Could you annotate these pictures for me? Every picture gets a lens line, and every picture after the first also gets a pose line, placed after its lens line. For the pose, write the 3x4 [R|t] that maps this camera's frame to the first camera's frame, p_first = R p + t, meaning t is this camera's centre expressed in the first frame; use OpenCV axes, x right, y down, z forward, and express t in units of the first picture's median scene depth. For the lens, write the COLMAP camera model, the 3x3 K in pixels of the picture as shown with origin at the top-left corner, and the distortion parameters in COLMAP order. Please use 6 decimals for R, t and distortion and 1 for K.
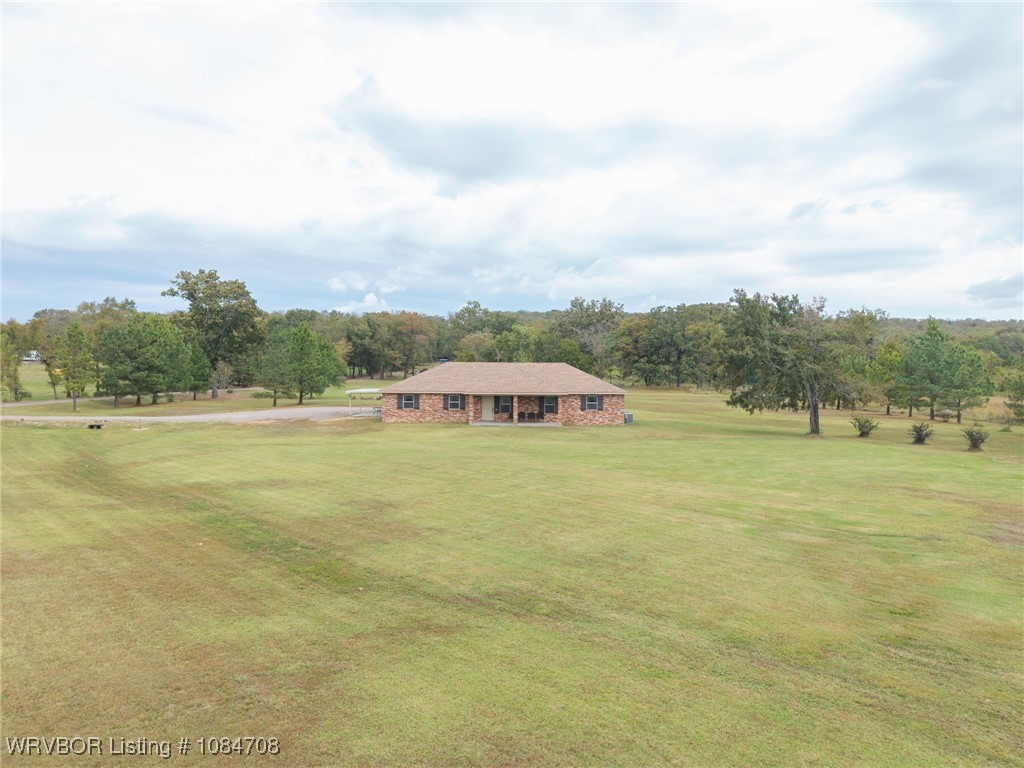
lens RADIAL K [[690.6, 0, 508.4], [0, 690.6, 381.7], [0, 0, 1]] dist [0.026799, -0.035660]
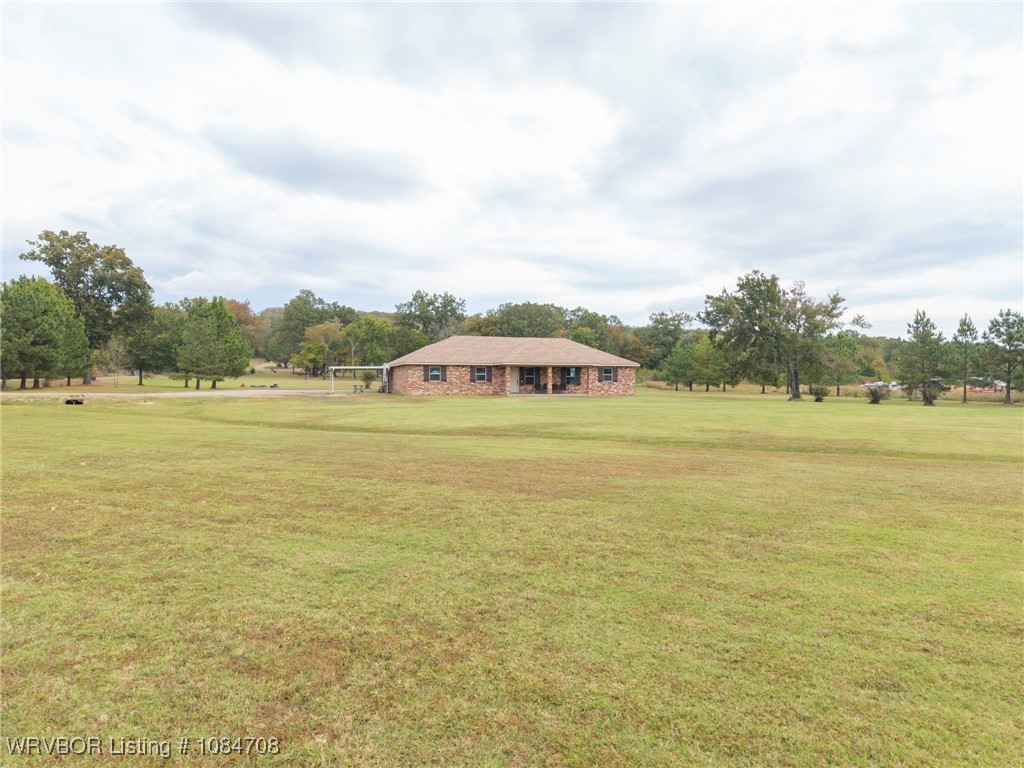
lens RADIAL K [[687.4, 0, 510.3], [0, 687.4, 397.1], [0, 0, 1]] dist [0.081034, -0.143399]
pose [[0.941837, -0.011244, 0.335882, -0.368671], [0.005981, 0.999843, 0.016700, 0.046247], [-0.336017, -0.013719, 0.941756, 0.059707]]
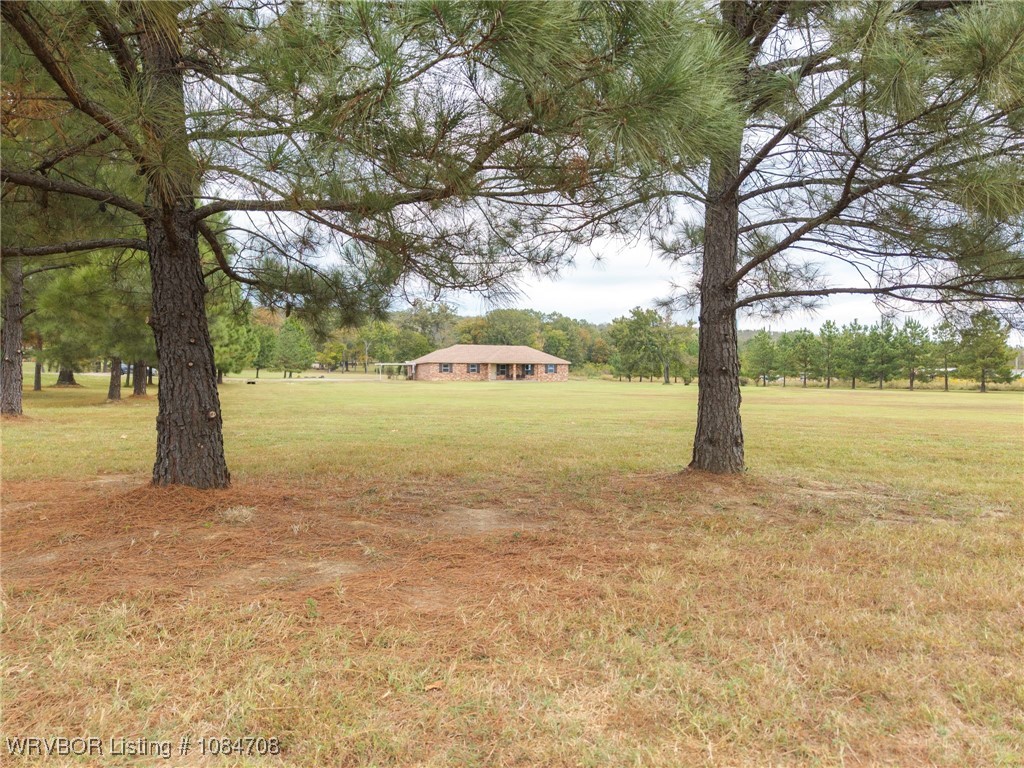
lens RADIAL K [[696.1, 0, 512.0], [0, 696.1, 384.0], [0, 0, 1]] dist [0.012445, -0.002688]
pose [[0.934873, -0.005453, 0.354940, -0.577839], [0.004459, 0.999984, 0.003621, 0.061374], [-0.354954, -0.001802, 0.934882, -0.576081]]
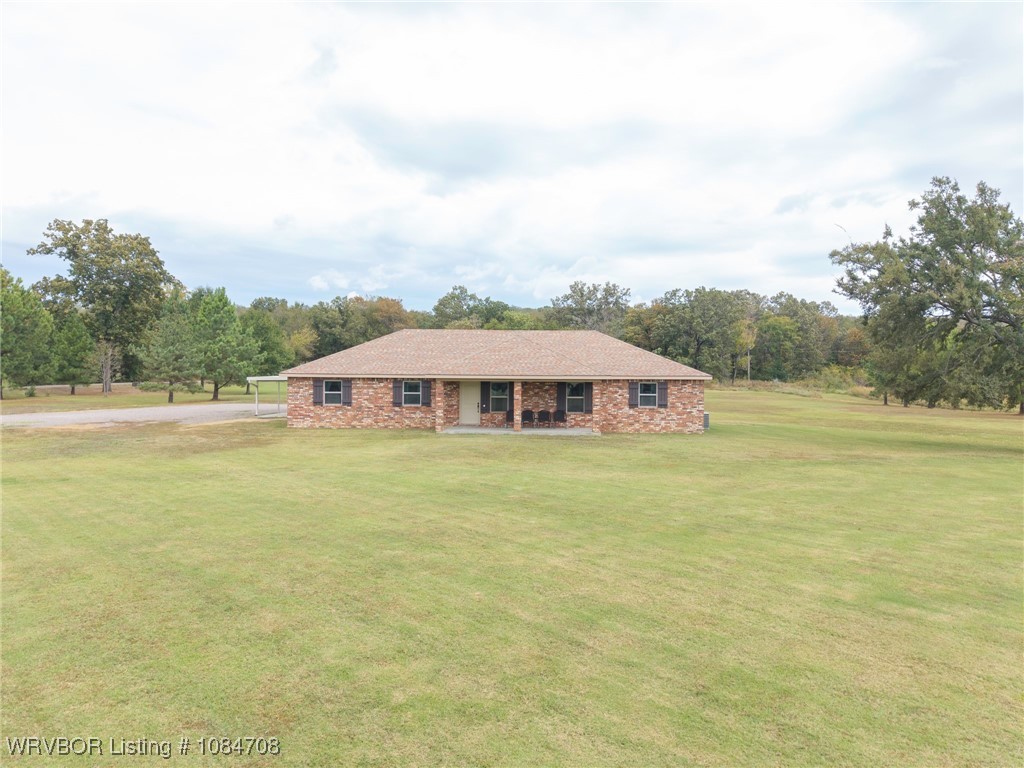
lens RADIAL K [[690.6, 0, 508.4], [0, 690.6, 381.7], [0, 0, 1]] dist [0.026799, -0.035660]
pose [[0.999874, 0.001358, 0.015812, -0.006131], [-0.001348, 0.999999, -0.000625, 0.020185], [-0.015813, 0.000603, 0.999875, 0.414295]]
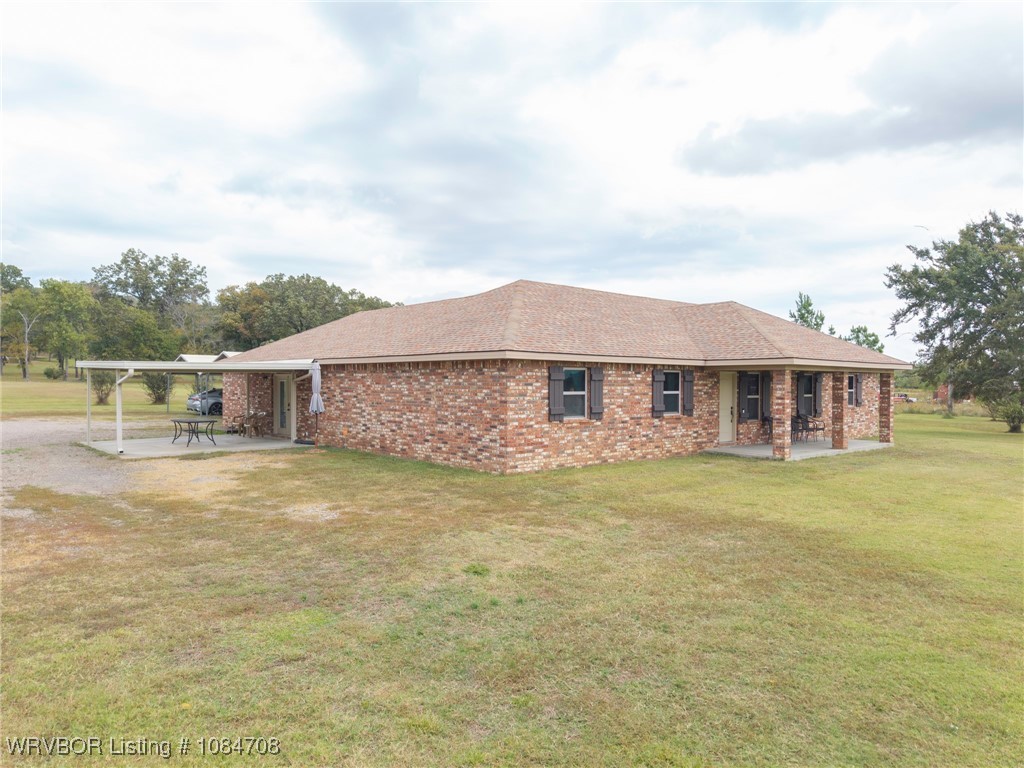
lens RADIAL K [[691.1, 0, 500.6], [0, 691.1, 392.8], [0, 0, 1]] dist [0.088679, -0.118050]
pose [[0.730783, -0.011720, 0.682509, -0.358686], [0.000675, 0.999865, 0.016447, 0.024343], [-0.682610, -0.011559, 0.730692, 0.815209]]
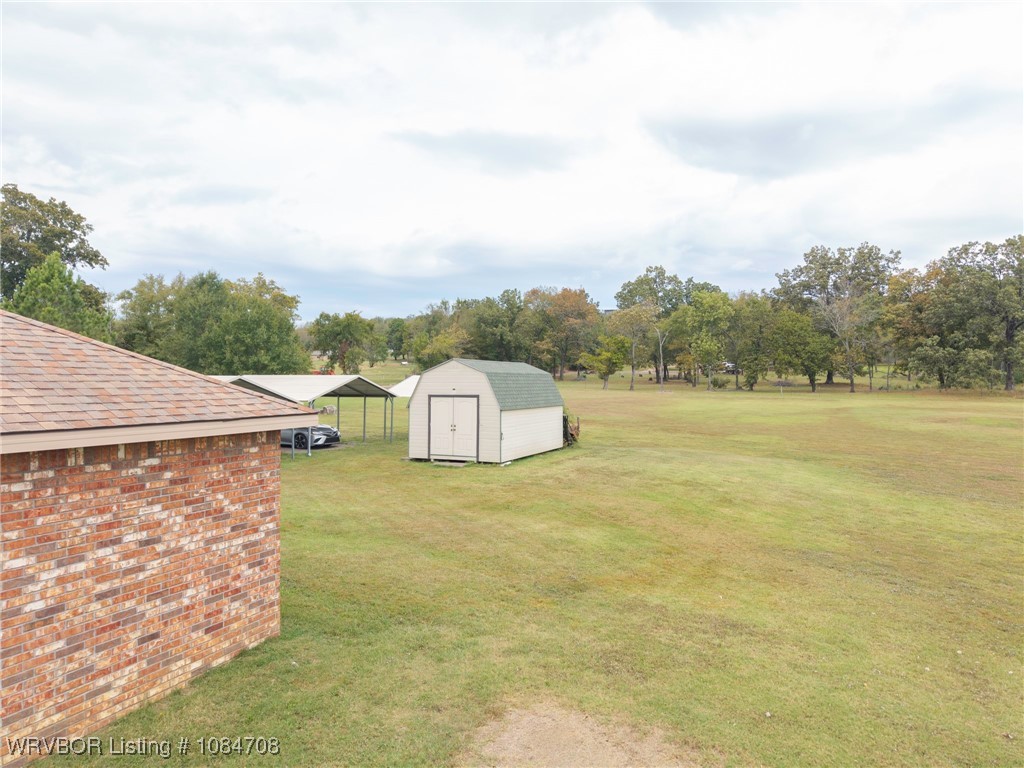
lens RADIAL K [[684.4, 0, 508.7], [0, 684.4, 382.8], [0, 0, 1]] dist [0.031293, -0.033742]
pose [[0.922845, -0.002596, -0.385162, 0.270546], [0.001412, 0.999993, -0.003356, 0.008489], [0.385168, 0.002554, 0.922843, 1.034400]]
